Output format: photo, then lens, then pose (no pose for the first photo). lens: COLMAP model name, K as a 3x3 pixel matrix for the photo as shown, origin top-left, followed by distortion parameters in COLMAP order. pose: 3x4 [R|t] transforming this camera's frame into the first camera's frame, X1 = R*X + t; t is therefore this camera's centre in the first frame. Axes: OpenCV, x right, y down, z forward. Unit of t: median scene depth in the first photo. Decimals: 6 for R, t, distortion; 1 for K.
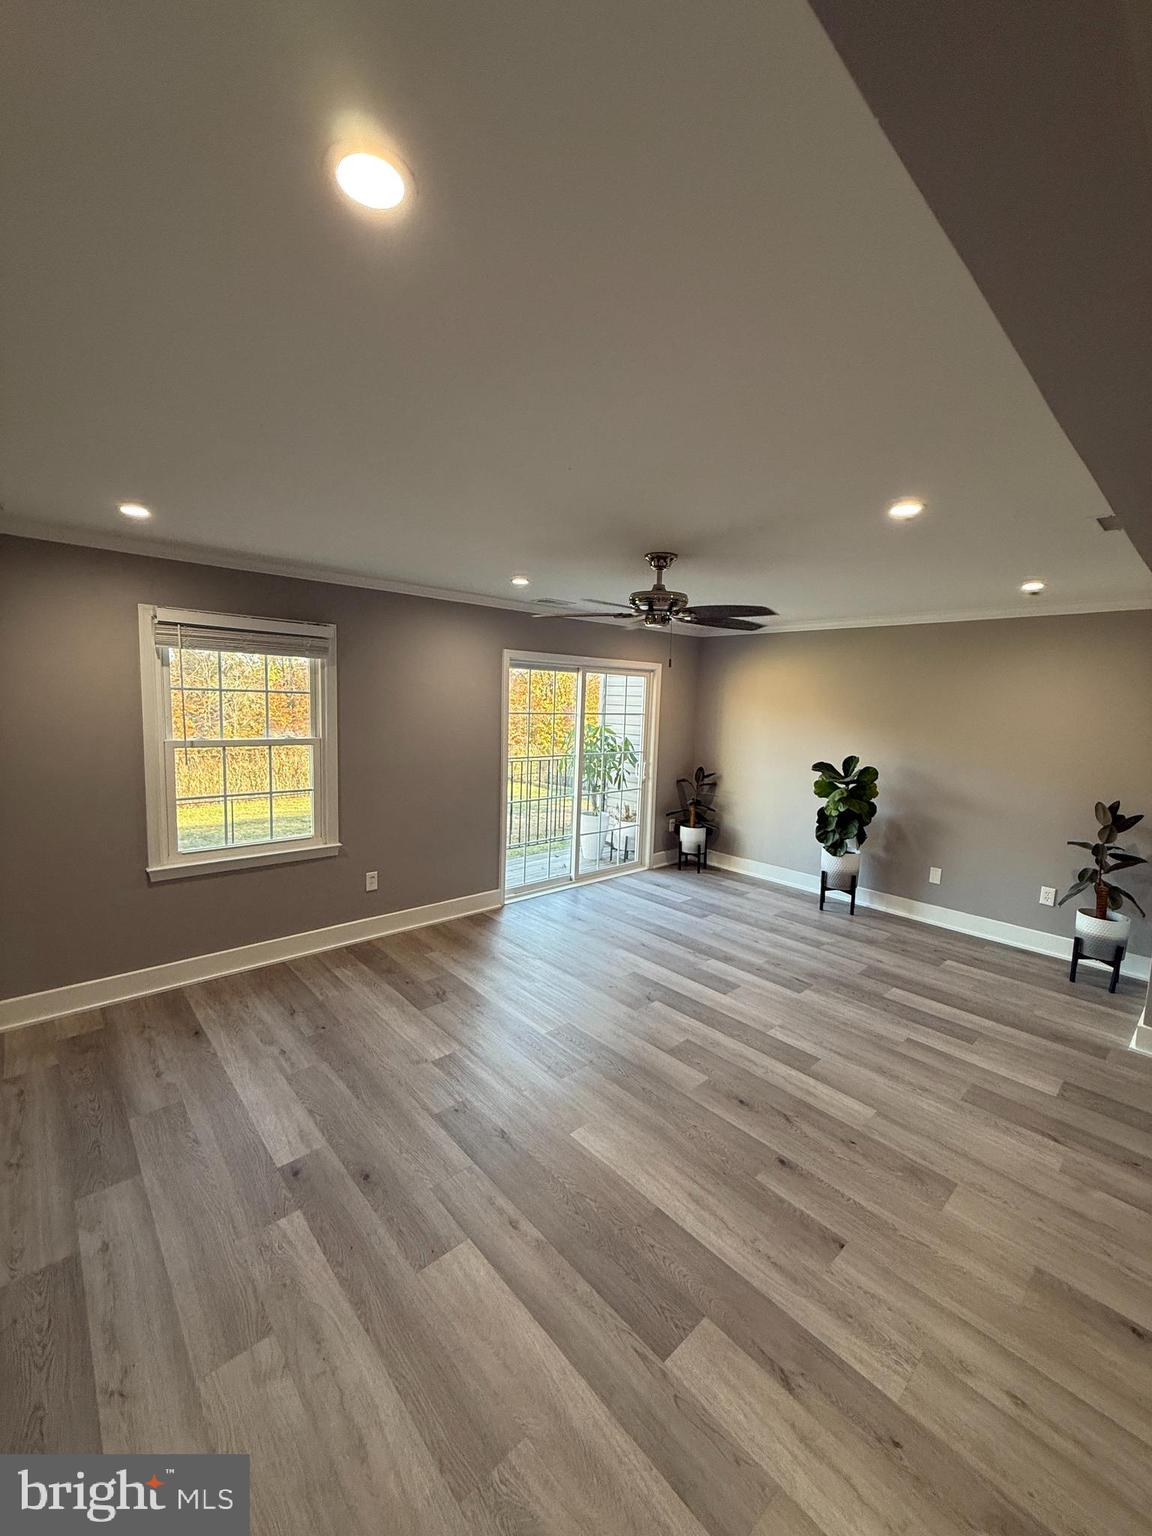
lens RADIAL K [[612.9, 0, 575.6], [0, 612.9, 761.4], [0, 0, 1]] dist [-0.000287, 0.000232]
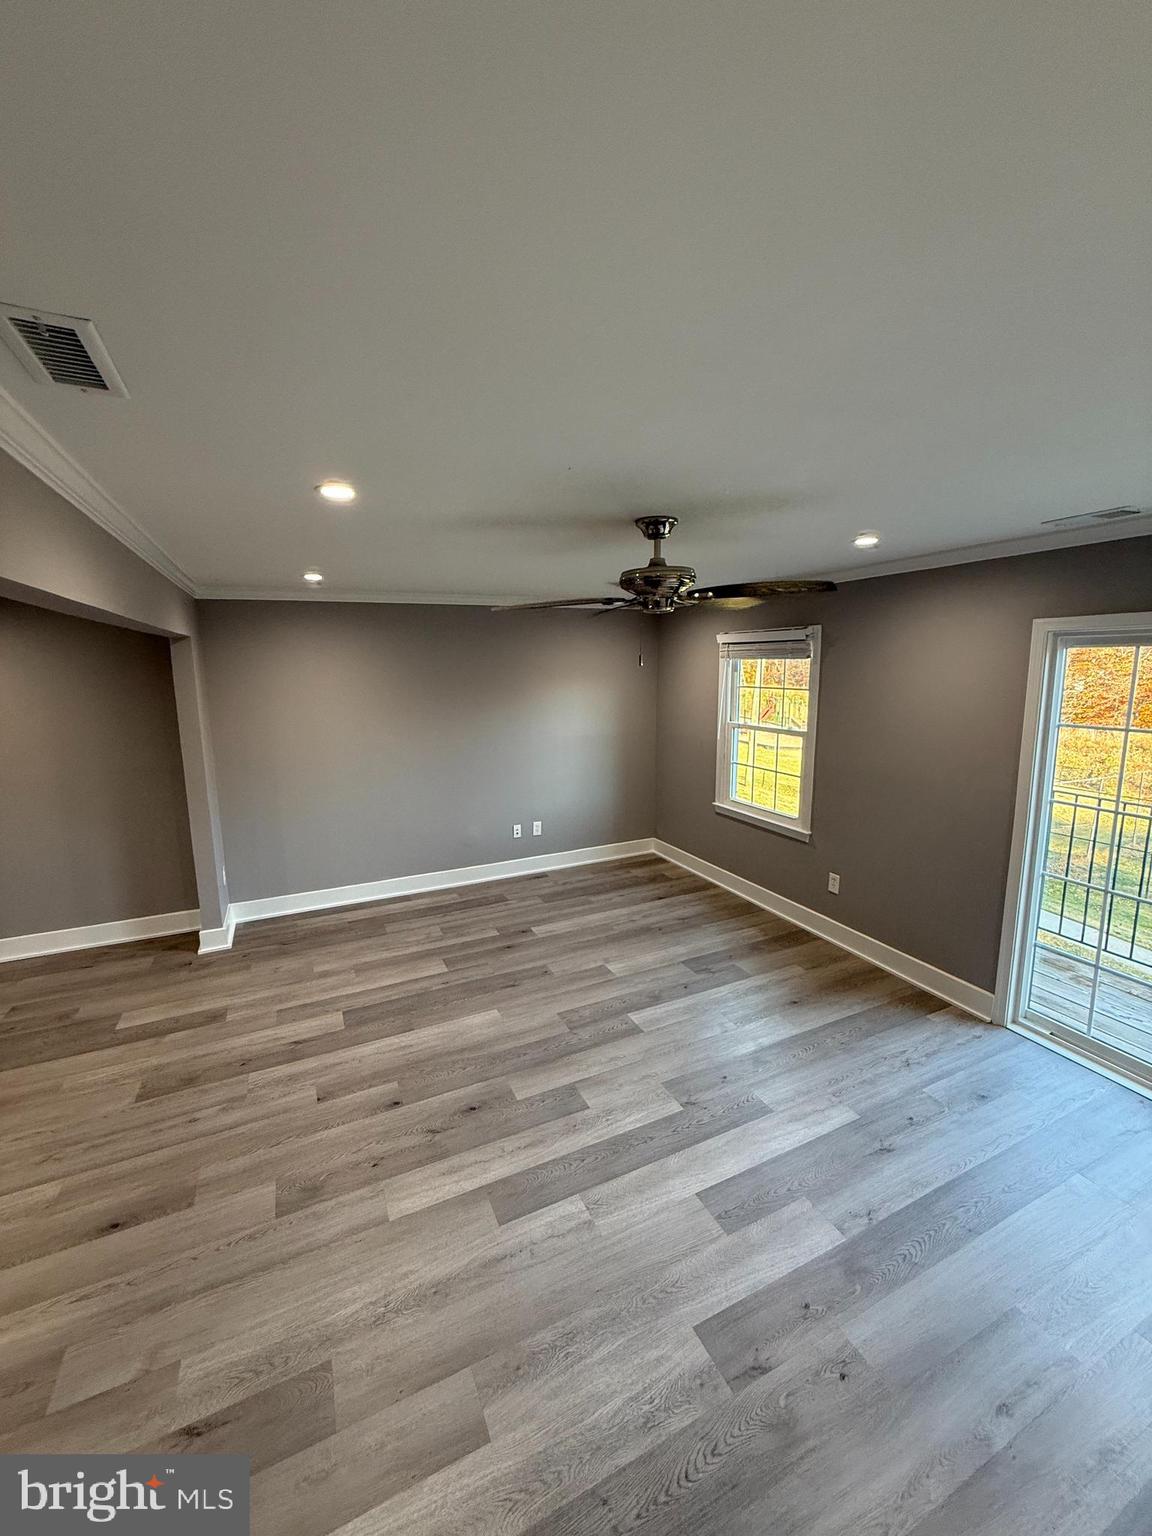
lens RADIAL K [[607.4, 0, 576.0], [0, 607.4, 768.0], [0, 0, 1]] dist [-0.000838, 0.000051]
pose [[-0.294523, 0.133232, -0.946312, 0.800695], [-0.093996, 0.981394, 0.167426, -0.127633], [0.951011, 0.138260, -0.276519, 1.000799]]
